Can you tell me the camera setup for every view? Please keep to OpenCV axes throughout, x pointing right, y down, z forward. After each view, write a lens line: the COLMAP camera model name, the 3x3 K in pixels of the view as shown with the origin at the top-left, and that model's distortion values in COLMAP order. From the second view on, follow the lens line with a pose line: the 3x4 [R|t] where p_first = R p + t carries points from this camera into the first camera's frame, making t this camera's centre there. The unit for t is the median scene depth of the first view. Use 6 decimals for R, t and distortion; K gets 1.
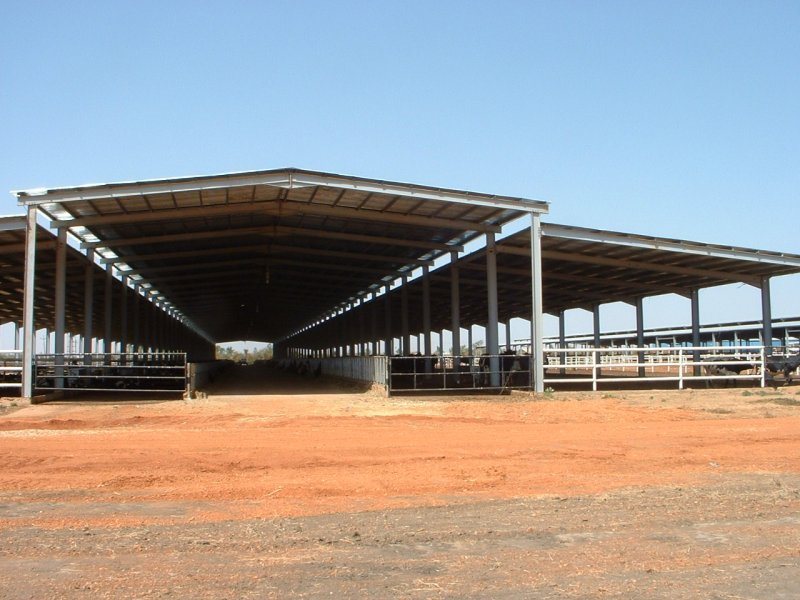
lens RADIAL K [[961.7, 0, 399.9], [0, 961.7, 299.4], [0, 0, 1]] dist [-0.181800, 0.047153]
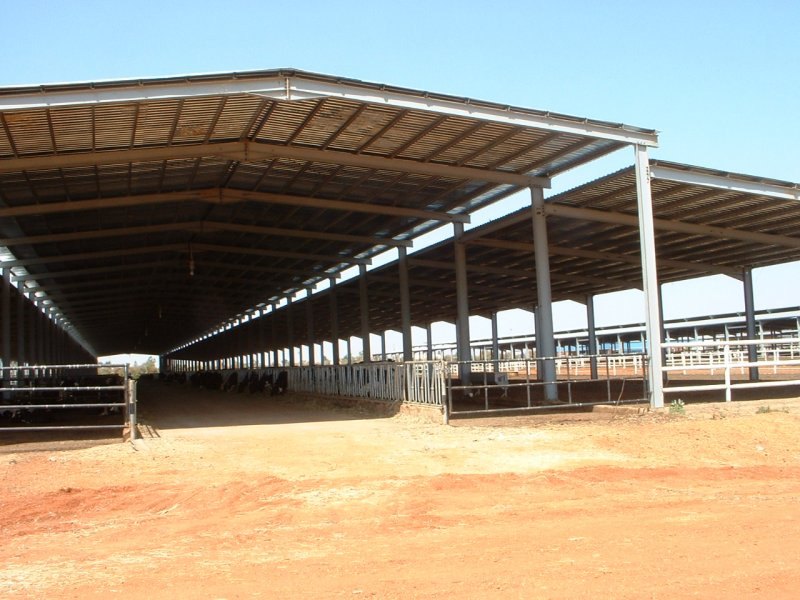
lens RADIAL K [[961.7, 0, 399.9], [0, 961.7, 299.4], [0, 0, 1]] dist [-0.181800, 0.047153]
pose [[0.991480, -0.019993, 0.128712, -0.102209], [0.021242, 0.999740, -0.008332, 0.018856], [-0.128512, 0.010996, 0.991647, 0.299263]]
